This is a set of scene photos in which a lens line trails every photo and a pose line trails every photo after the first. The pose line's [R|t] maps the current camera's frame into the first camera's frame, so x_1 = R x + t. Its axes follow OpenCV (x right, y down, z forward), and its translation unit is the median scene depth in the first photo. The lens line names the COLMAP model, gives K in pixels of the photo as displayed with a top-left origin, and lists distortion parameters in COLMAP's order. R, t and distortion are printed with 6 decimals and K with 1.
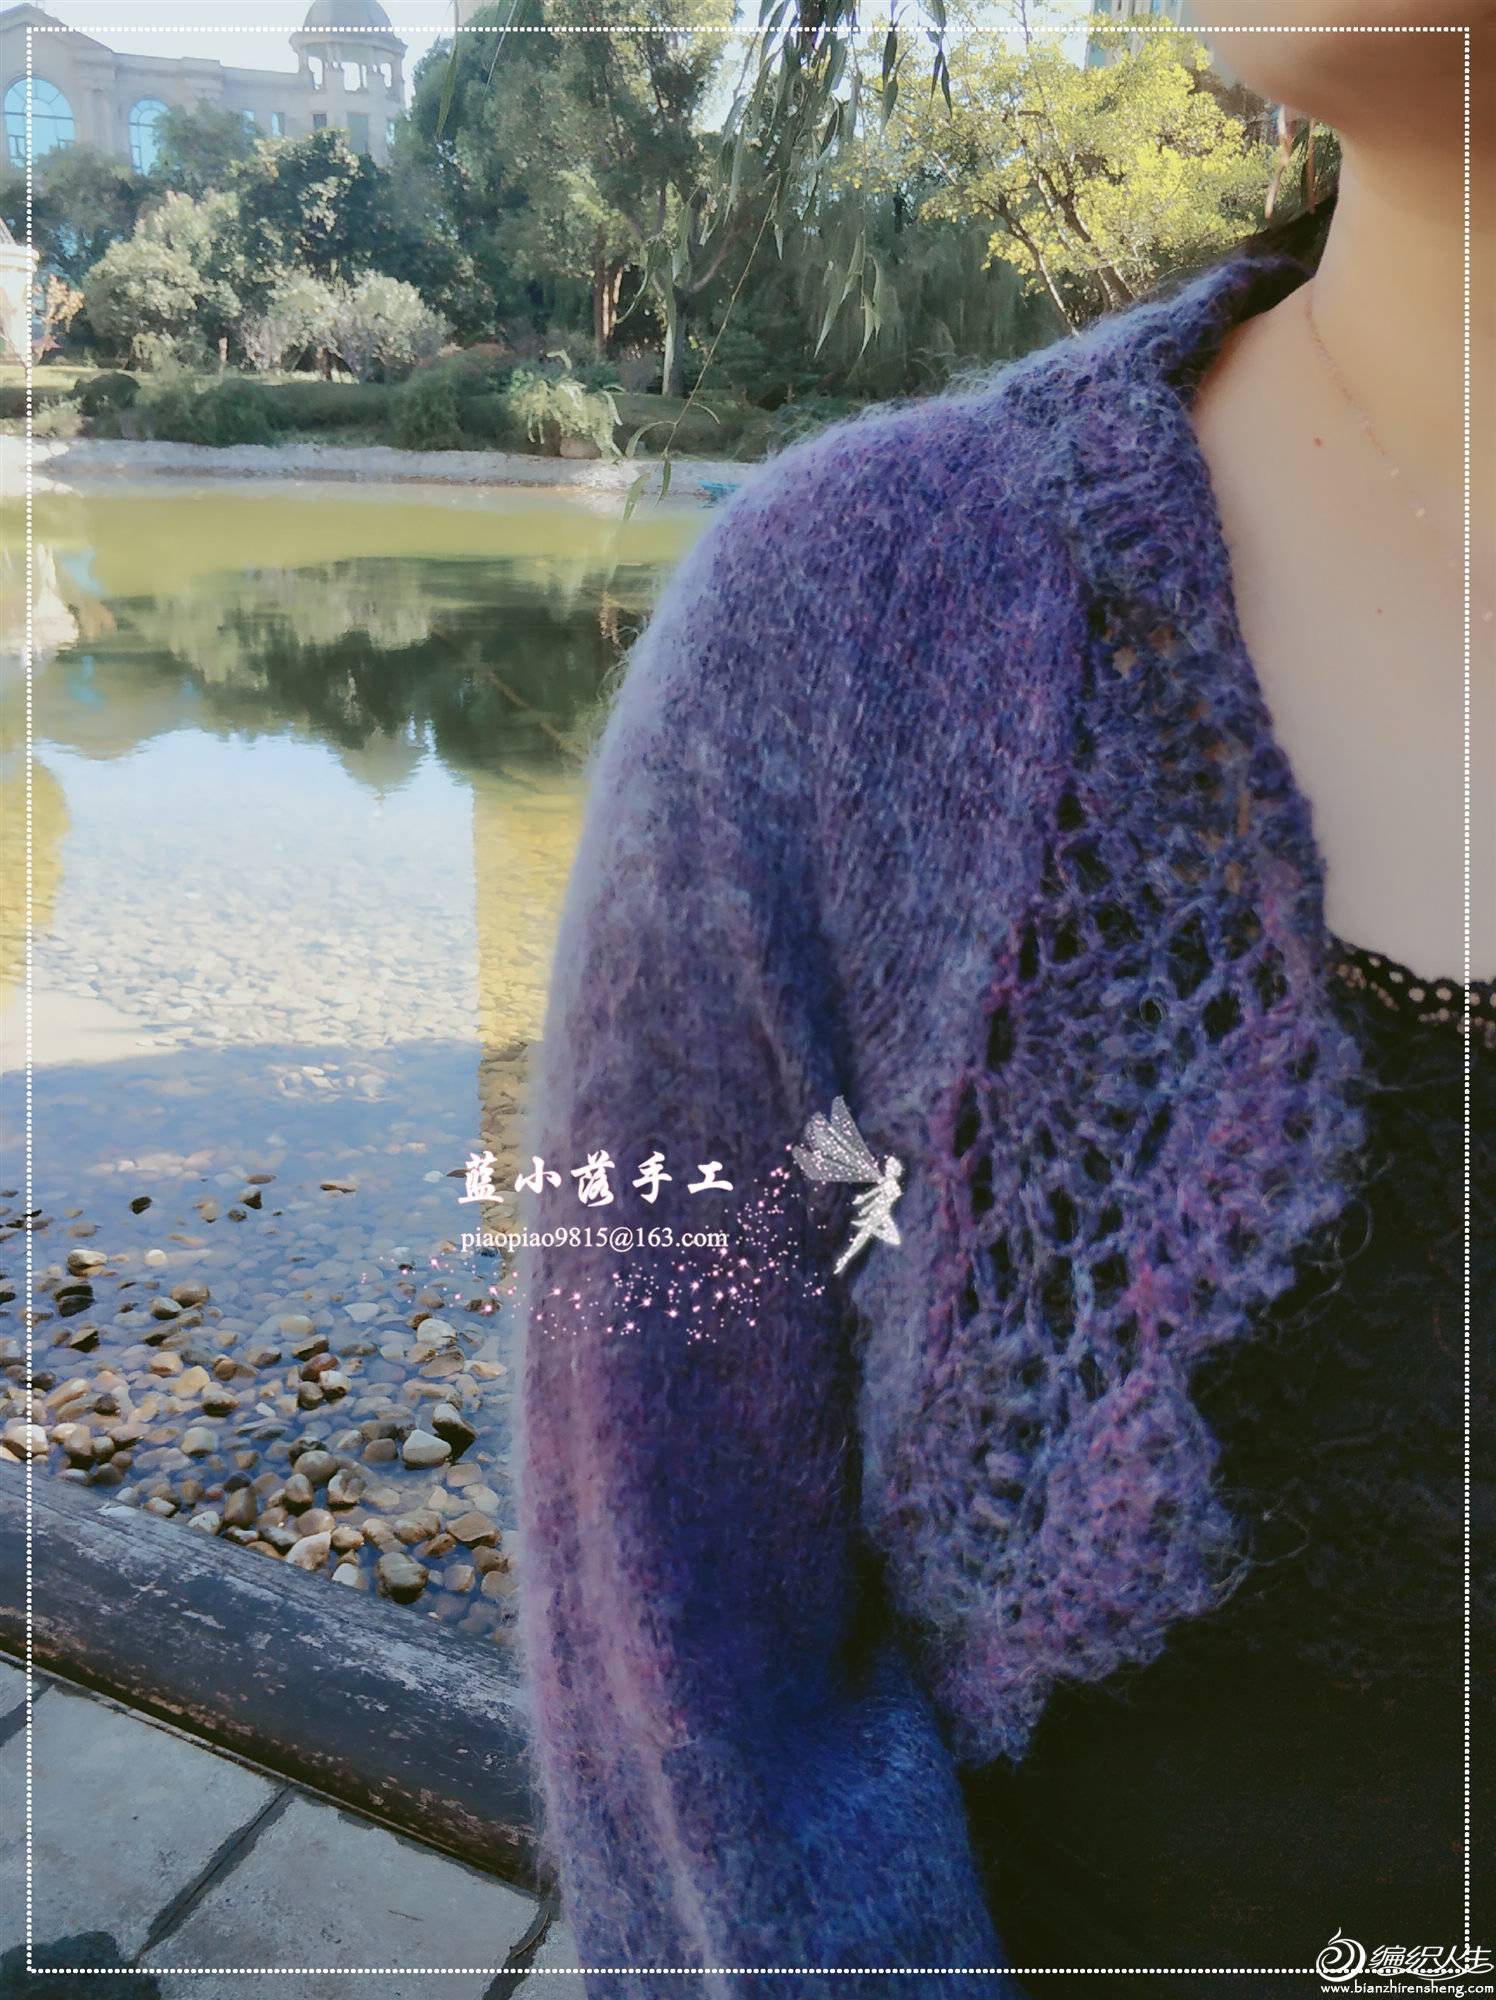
lens RADIAL K [[1598.8, 0, 736.0], [0, 1598.8, 993.8], [0, 0, 1]] dist [-0.008946, 0.006690]
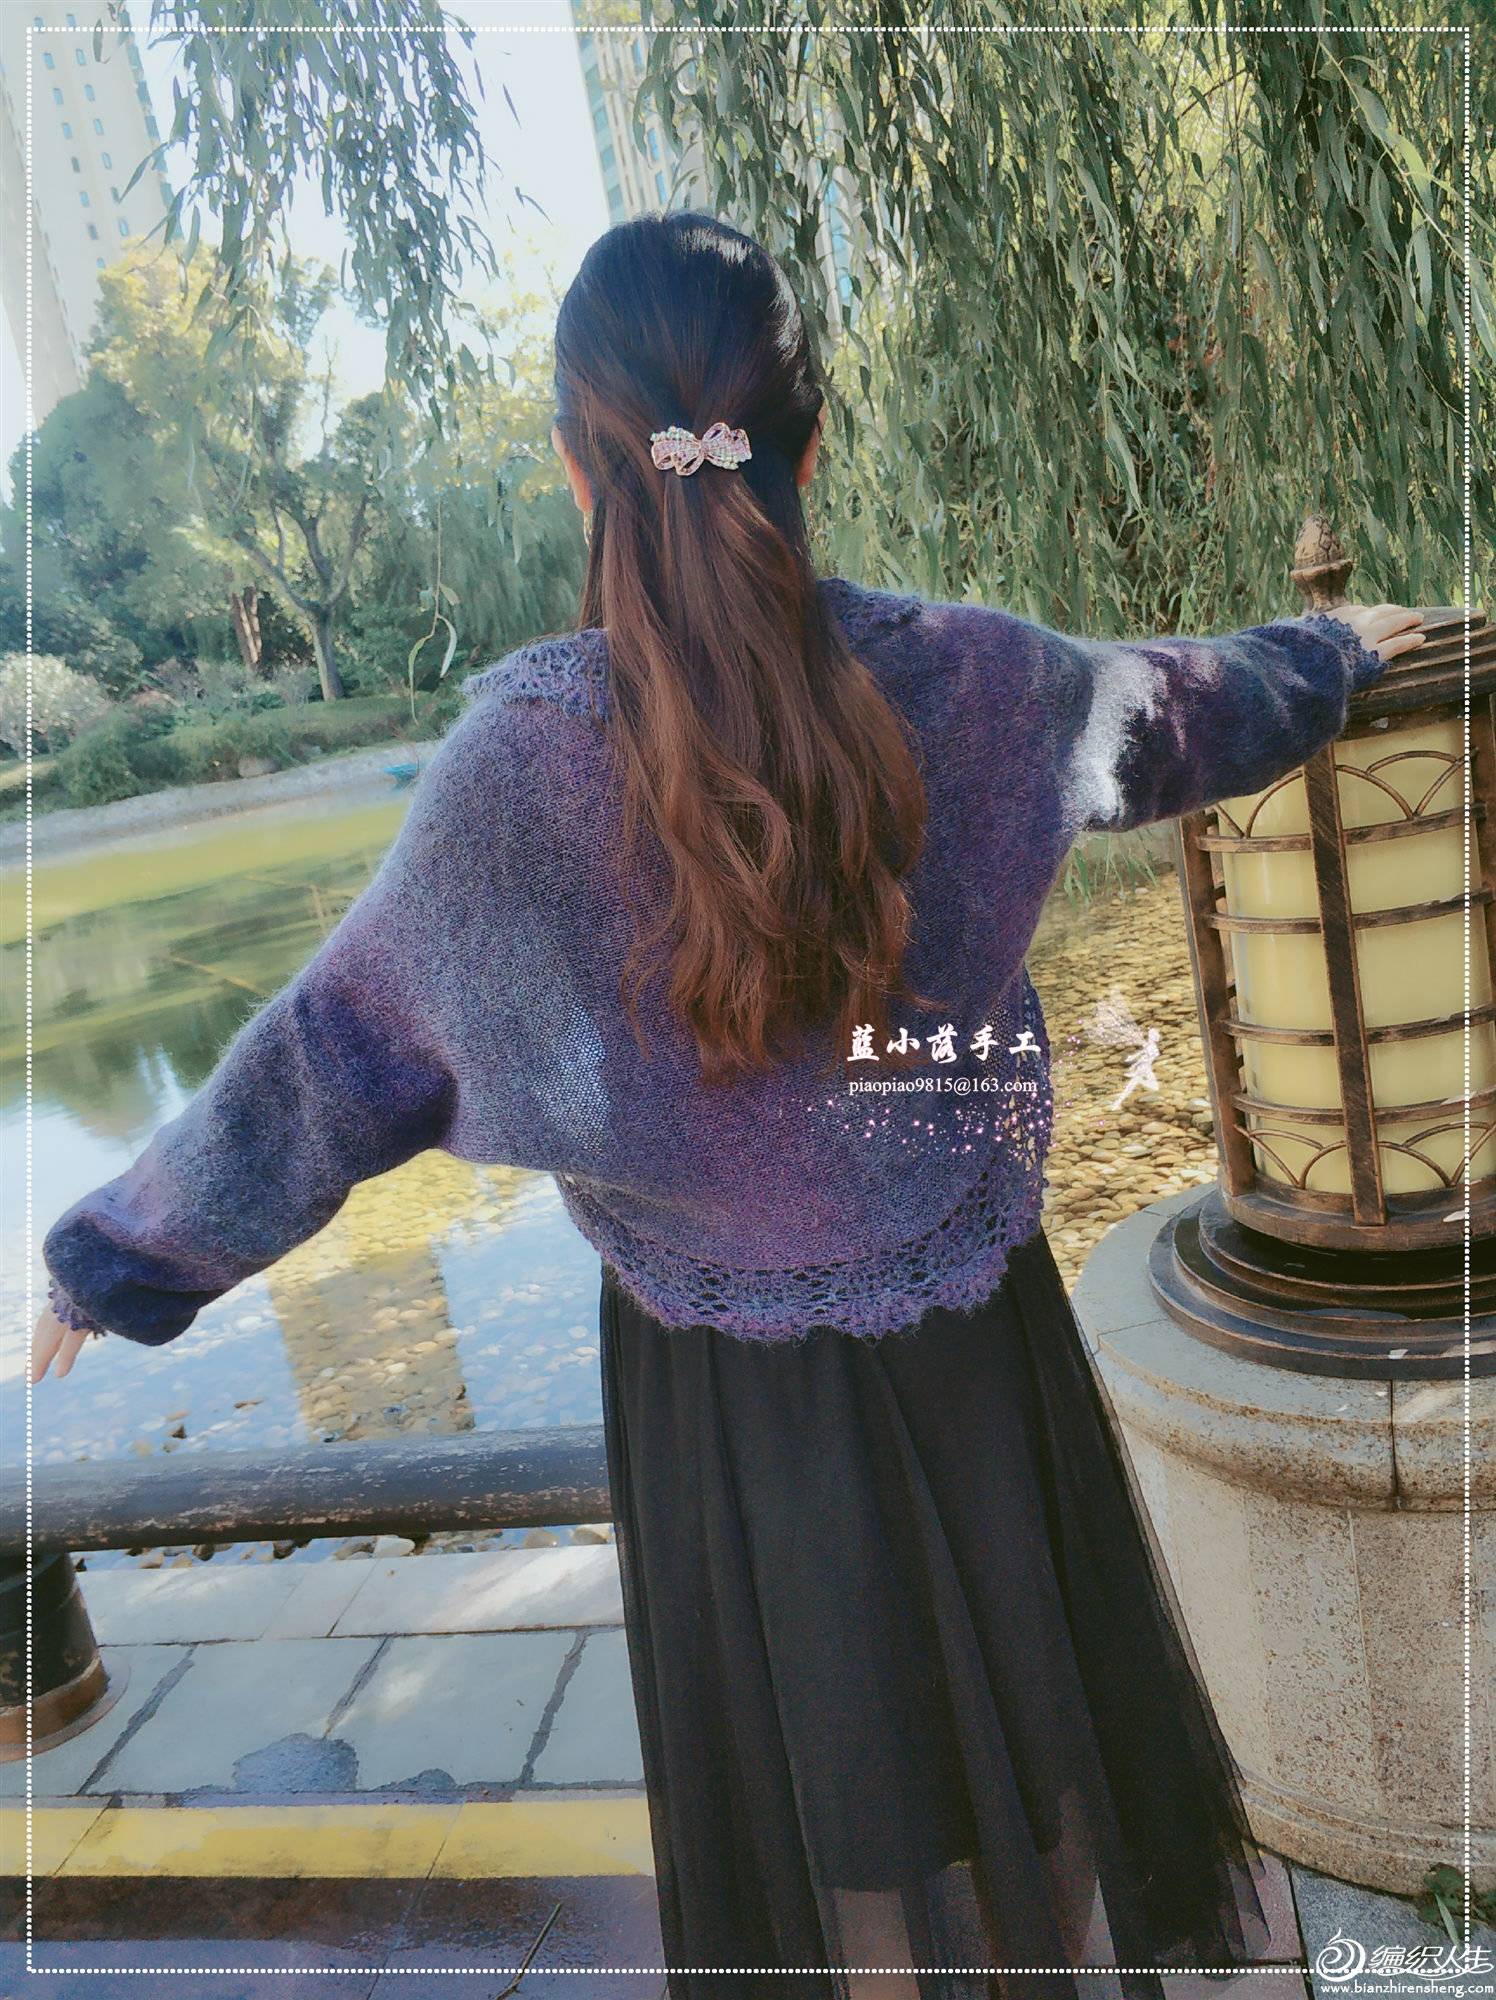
lens RADIAL K [[1615.0, 0, 753.9], [0, 1615.0, 965.5], [0, 0, 1]] dist [-0.006704, -0.012725]
pose [[0.951523, -0.255345, 0.171470, -0.019663], [0.279670, 0.950299, -0.136805, 0.069850], [-0.128015, 0.178128, 0.975645, -0.192603]]
